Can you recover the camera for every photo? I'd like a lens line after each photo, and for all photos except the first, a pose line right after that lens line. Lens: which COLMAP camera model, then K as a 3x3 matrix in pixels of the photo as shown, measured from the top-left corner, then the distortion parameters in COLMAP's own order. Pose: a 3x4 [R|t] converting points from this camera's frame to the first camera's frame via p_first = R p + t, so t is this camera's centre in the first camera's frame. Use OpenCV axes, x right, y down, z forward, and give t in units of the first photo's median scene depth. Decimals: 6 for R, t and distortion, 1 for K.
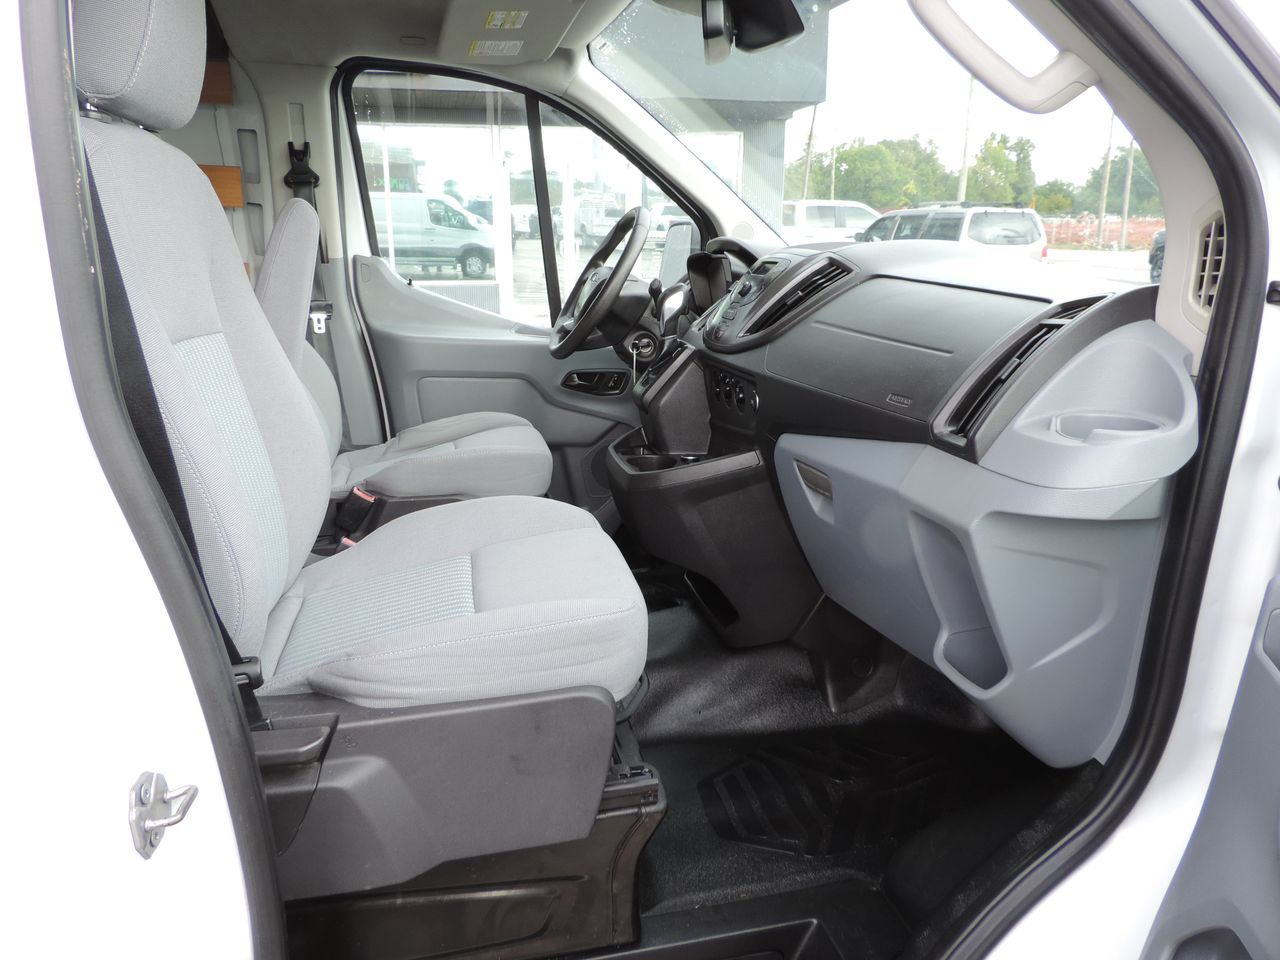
lens RADIAL K [[908.6, 0, 638.2], [0, 908.6, 489.4], [0, 0, 1]] dist [-0.004488, -0.013966]
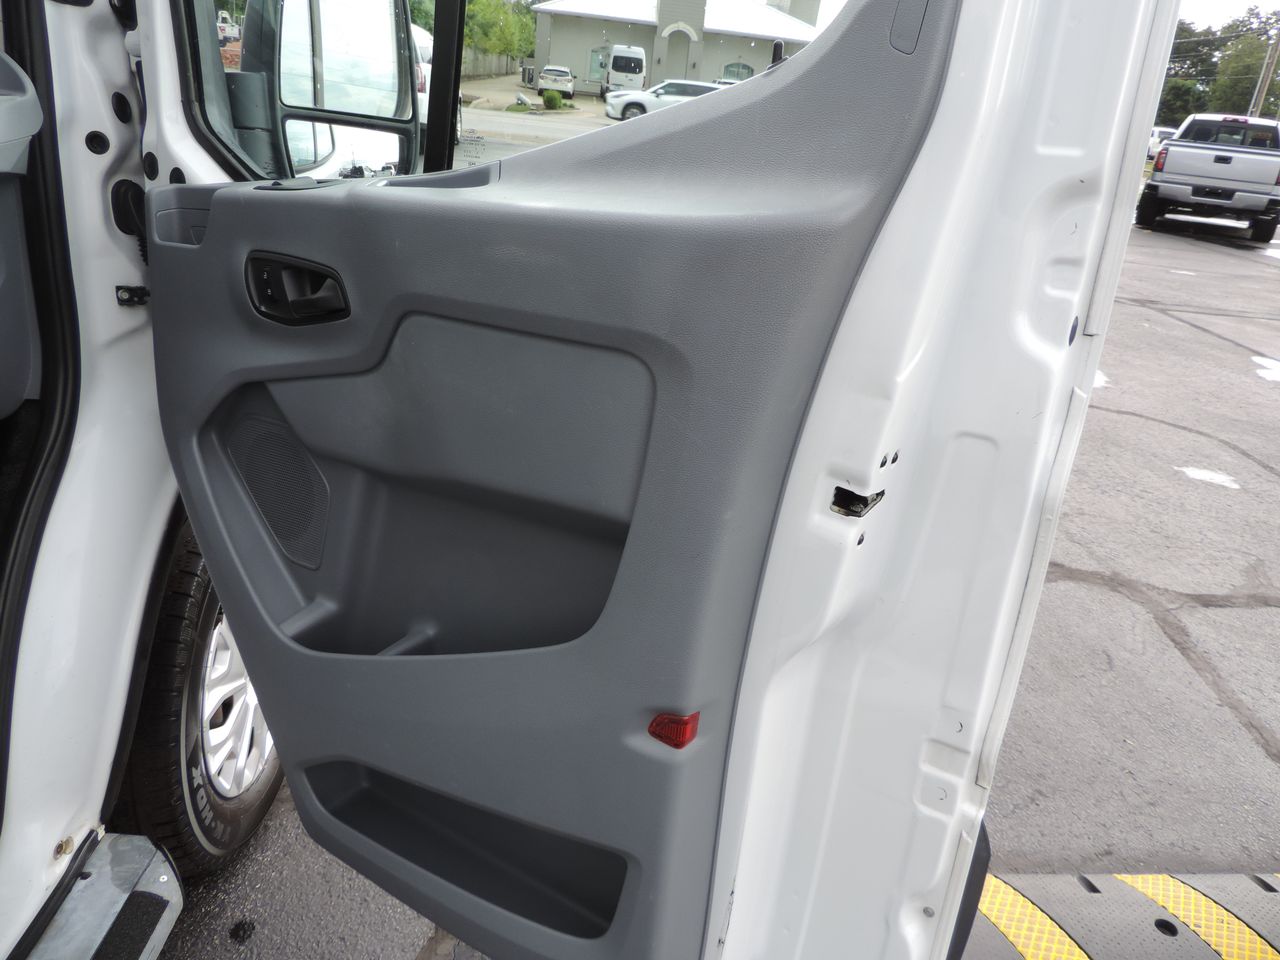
lens RADIAL K [[908.6, 0, 635.1], [0, 908.6, 480.6], [0, 0, 1]] dist [-0.004488, -0.013966]
pose [[0.152983, -0.368576, 0.916923, -0.364199], [0.155130, 0.925298, 0.346060, 0.072774], [-0.975977, 0.089301, 0.198732, -0.019980]]
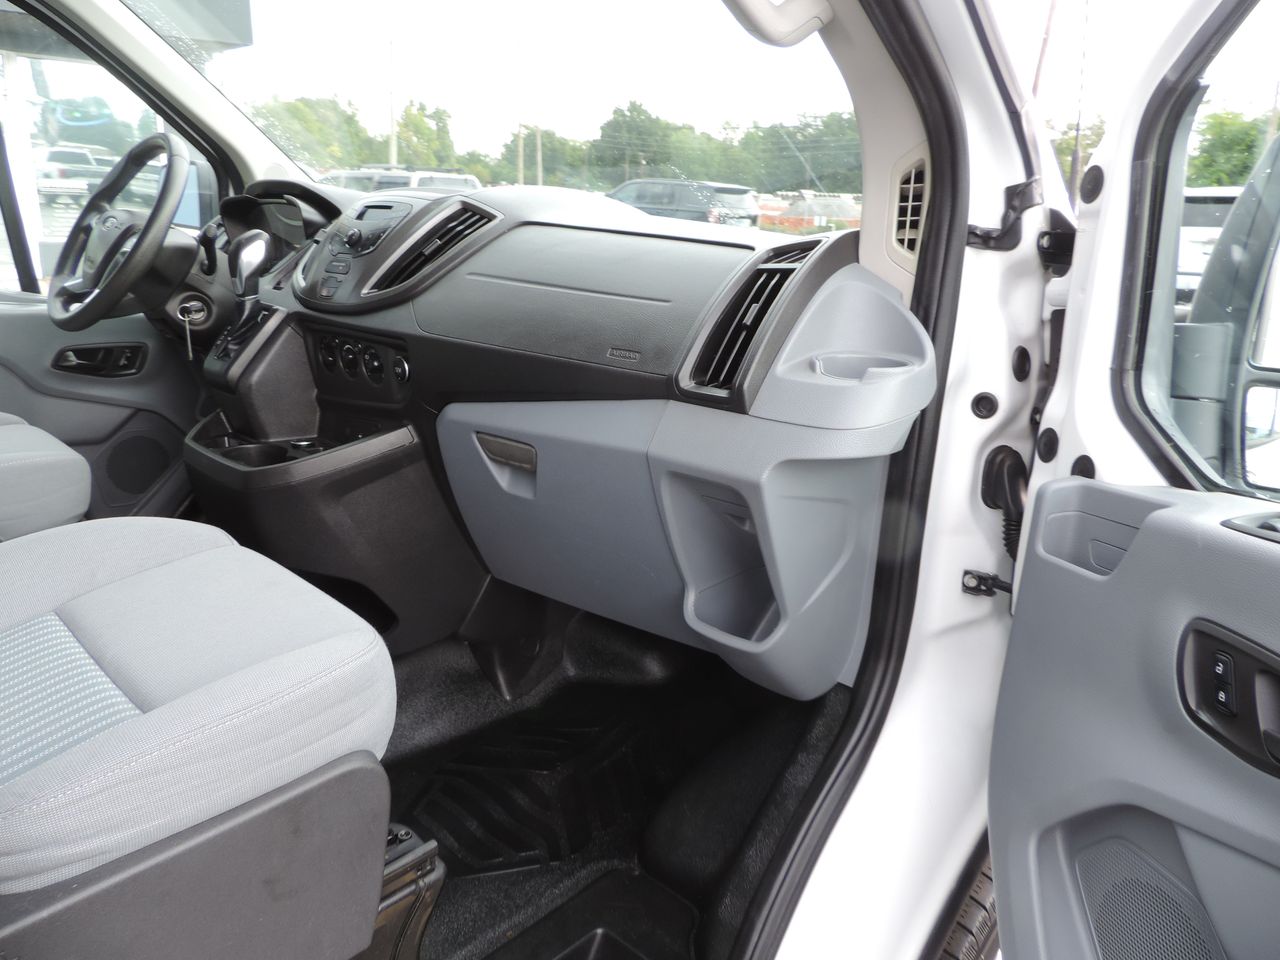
lens RADIAL K [[908.6, 0, 626.6], [0, 908.6, 482.8], [0, 0, 1]] dist [-0.004488, -0.013966]
pose [[0.832677, -0.128762, 0.538581, -0.169047], [0.113025, 0.991635, 0.062333, -0.019720], [-0.542102, 0.008970, 0.840265, 0.168784]]
